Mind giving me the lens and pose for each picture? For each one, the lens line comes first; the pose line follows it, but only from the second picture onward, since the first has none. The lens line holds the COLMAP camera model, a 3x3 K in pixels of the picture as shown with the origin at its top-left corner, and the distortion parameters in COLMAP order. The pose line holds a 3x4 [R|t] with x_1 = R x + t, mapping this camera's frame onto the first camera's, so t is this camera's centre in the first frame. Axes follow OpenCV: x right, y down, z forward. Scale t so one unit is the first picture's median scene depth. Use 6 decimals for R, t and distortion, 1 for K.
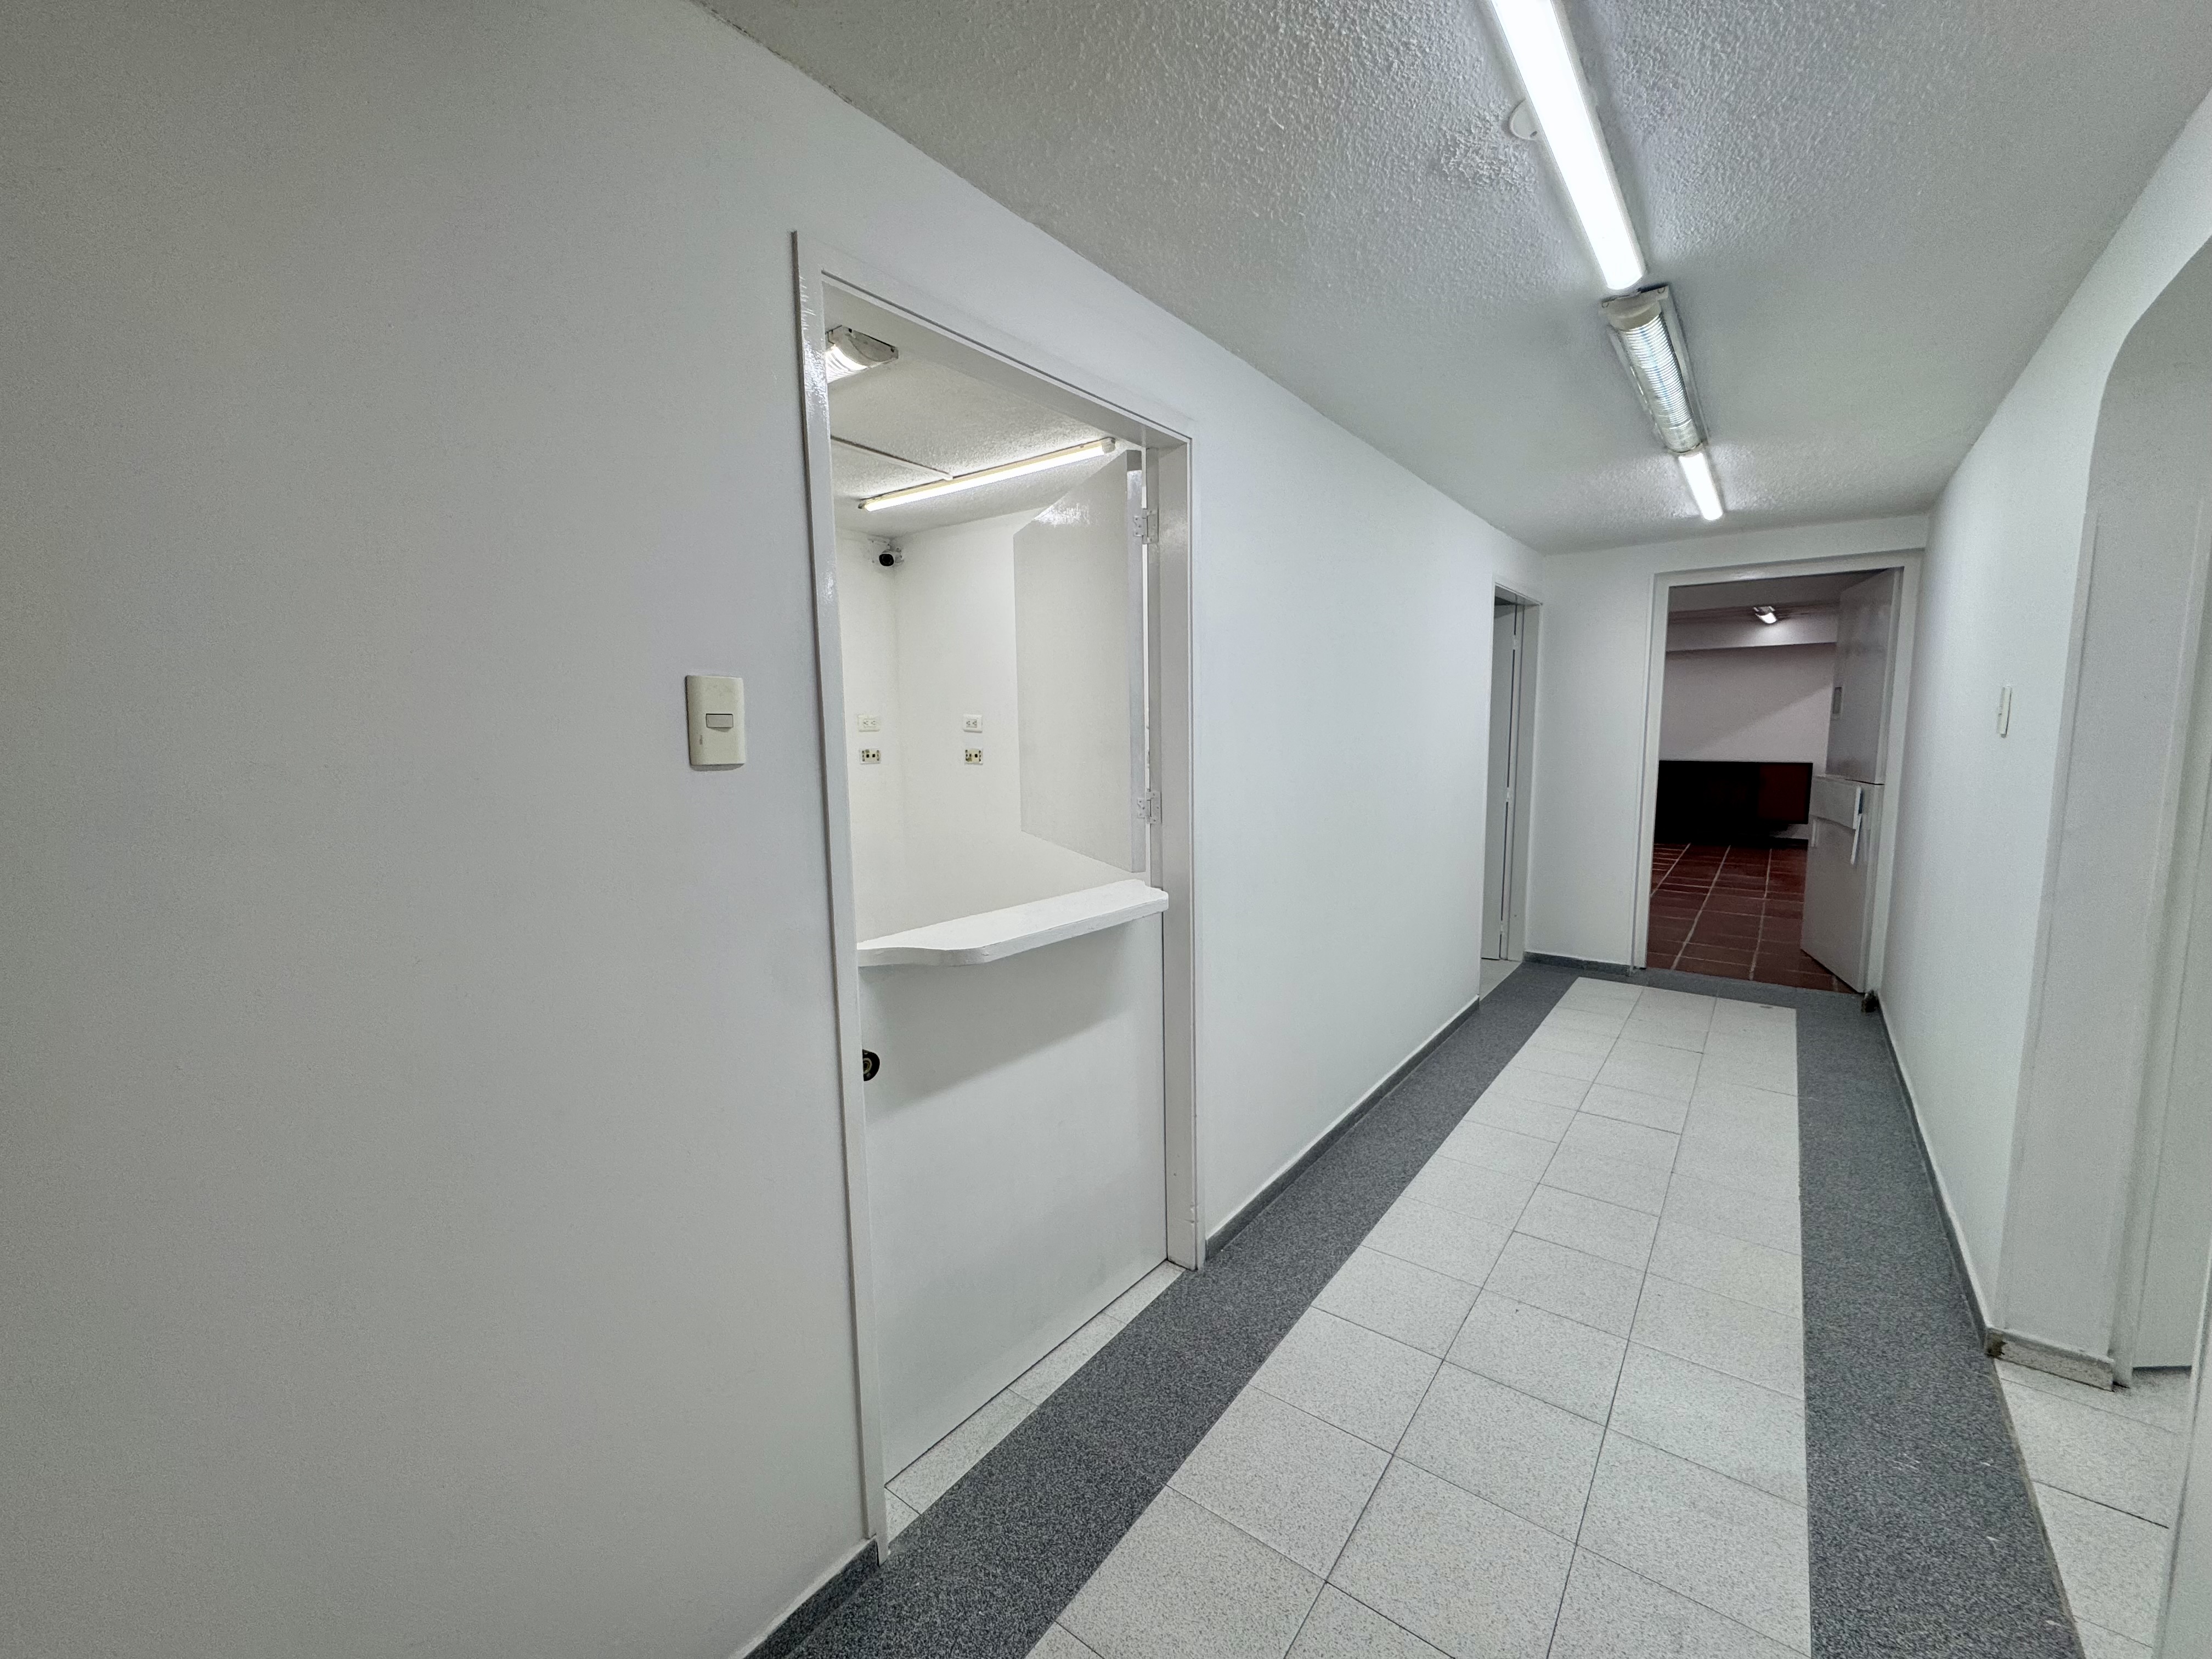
lens RADIAL K [[888.6, 0, 1107.3], [0, 888.6, 828.7], [0, 0, 1]] dist [-0.002572, 0.000919]
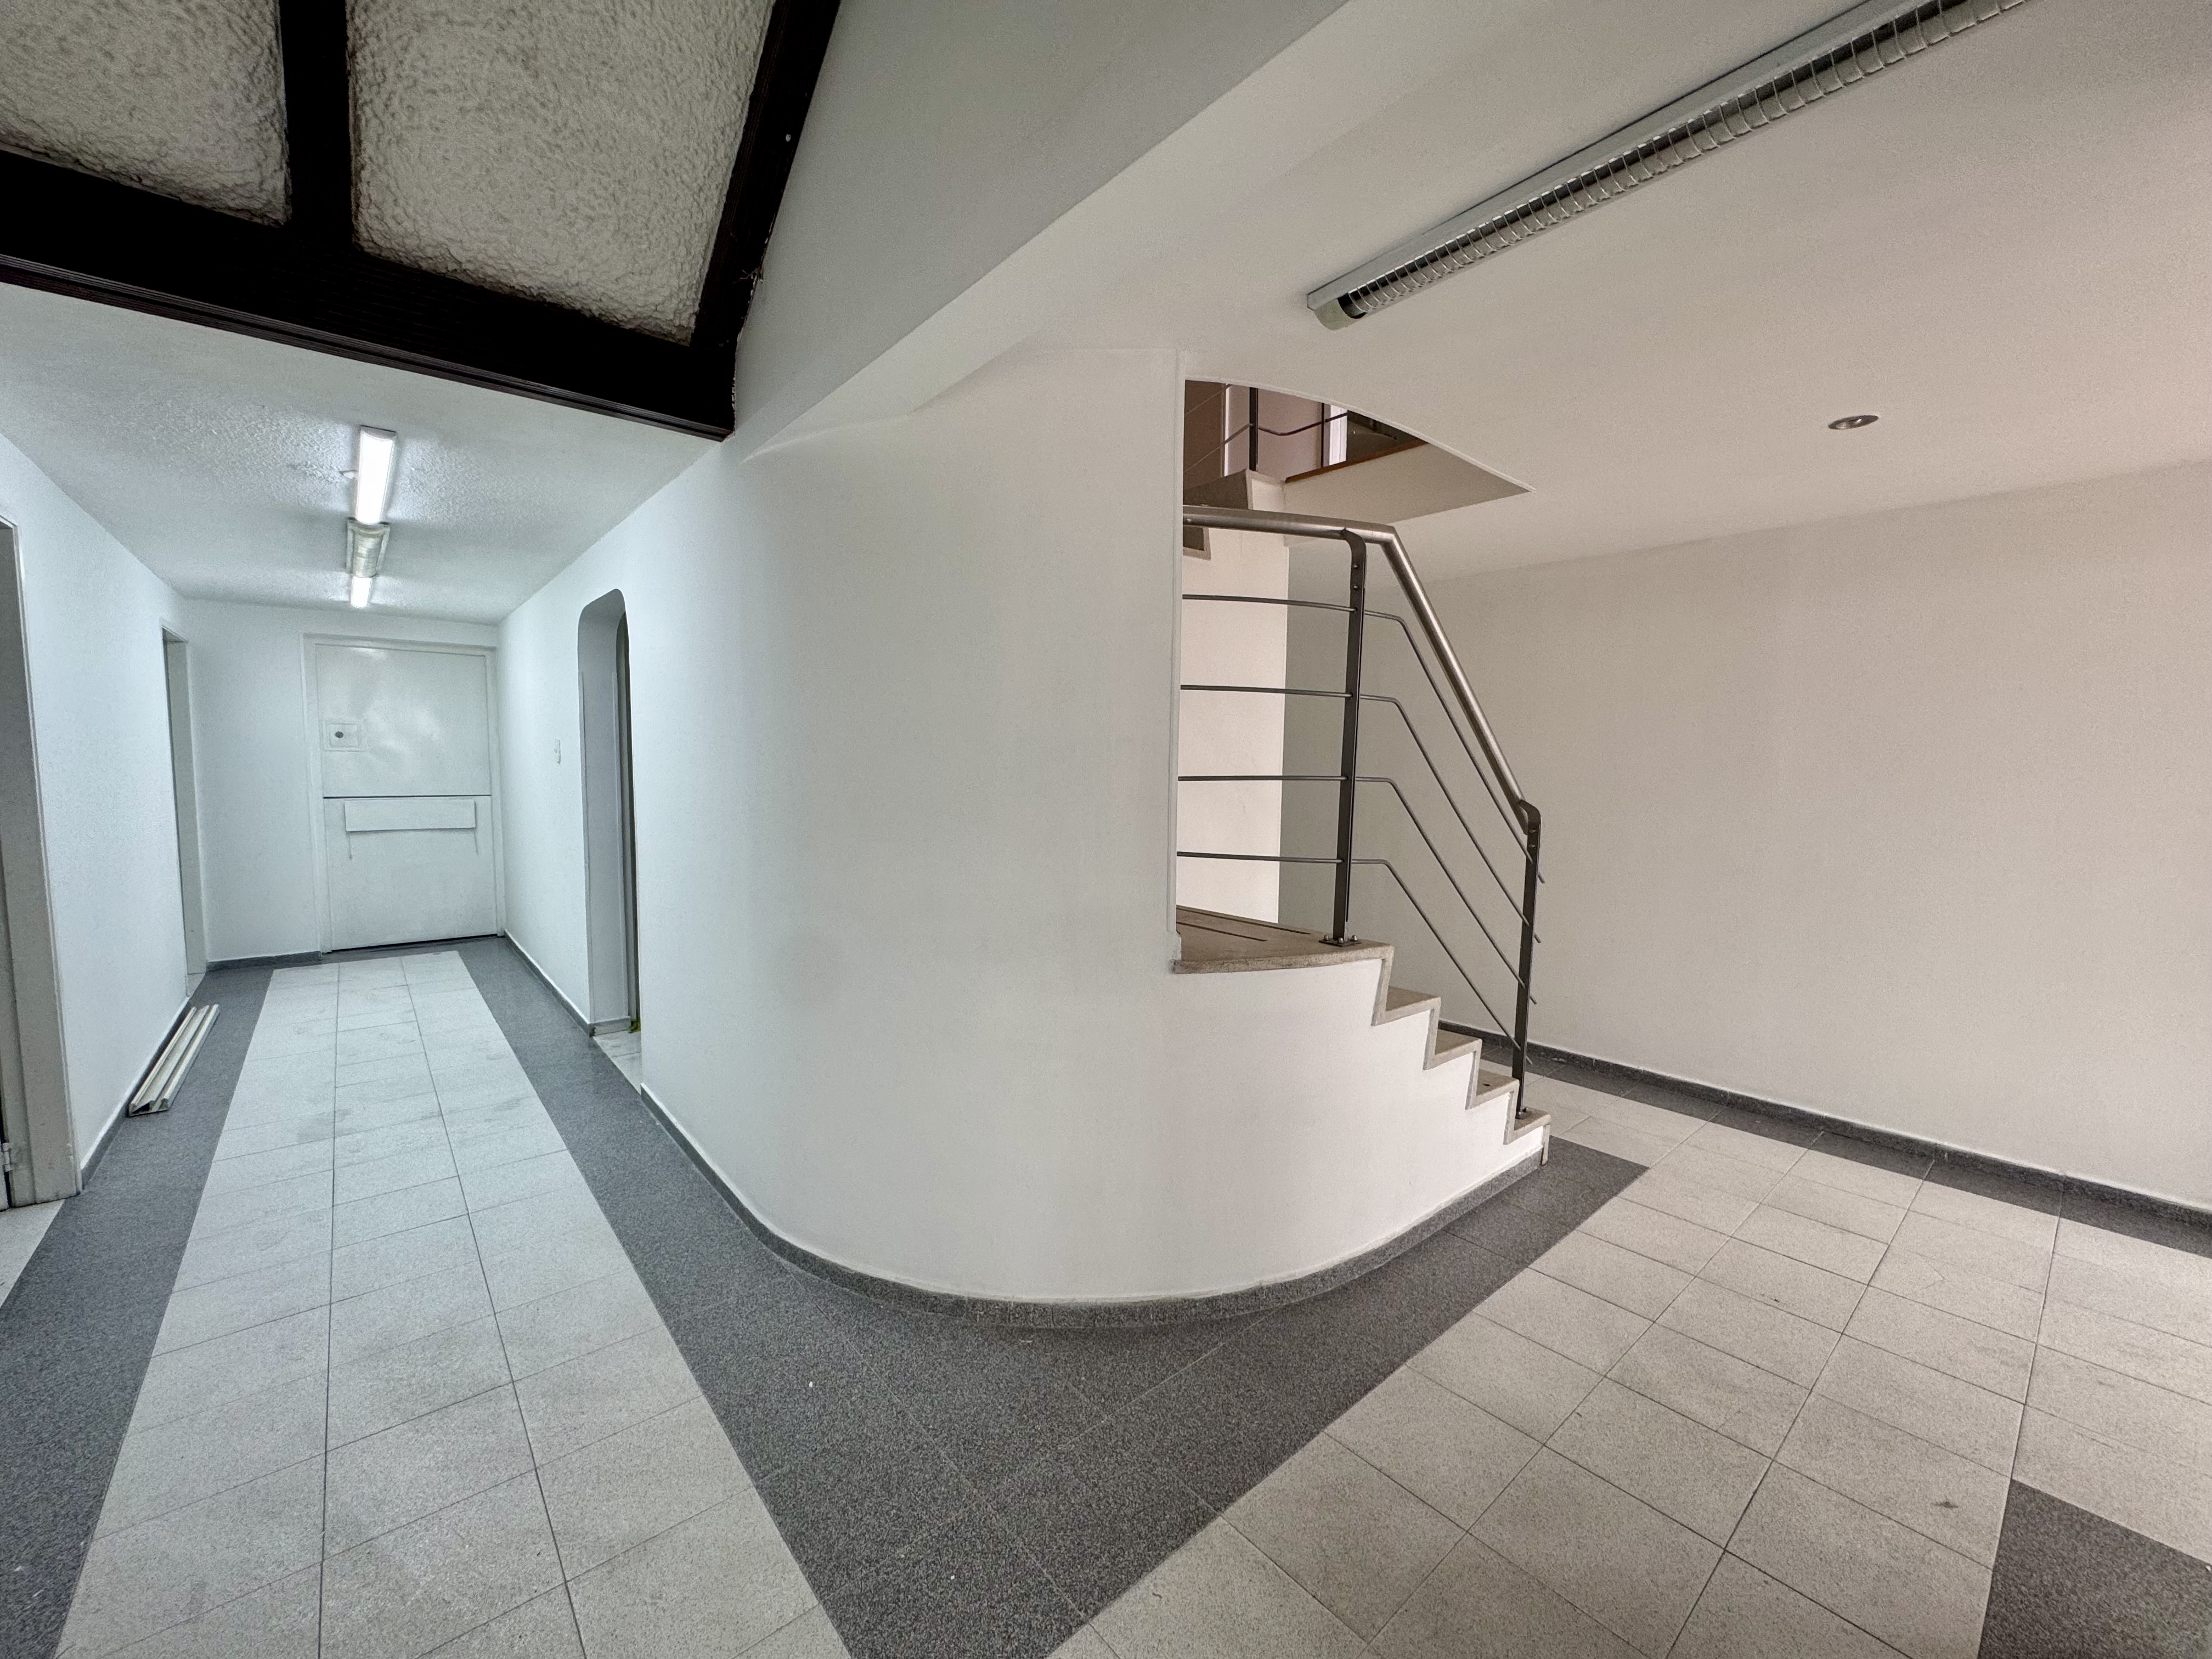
lens RADIAL K [[888.6, 0, 1107.3], [0, 888.6, 828.7], [0, 0, 1]] dist [-0.002572, 0.000919]
pose [[0.209161, -0.065269, 0.975701, -0.575072], [0.101290, 0.993849, 0.044769, 0.067779], [-0.972621, 0.089465, 0.214486, -0.516864]]
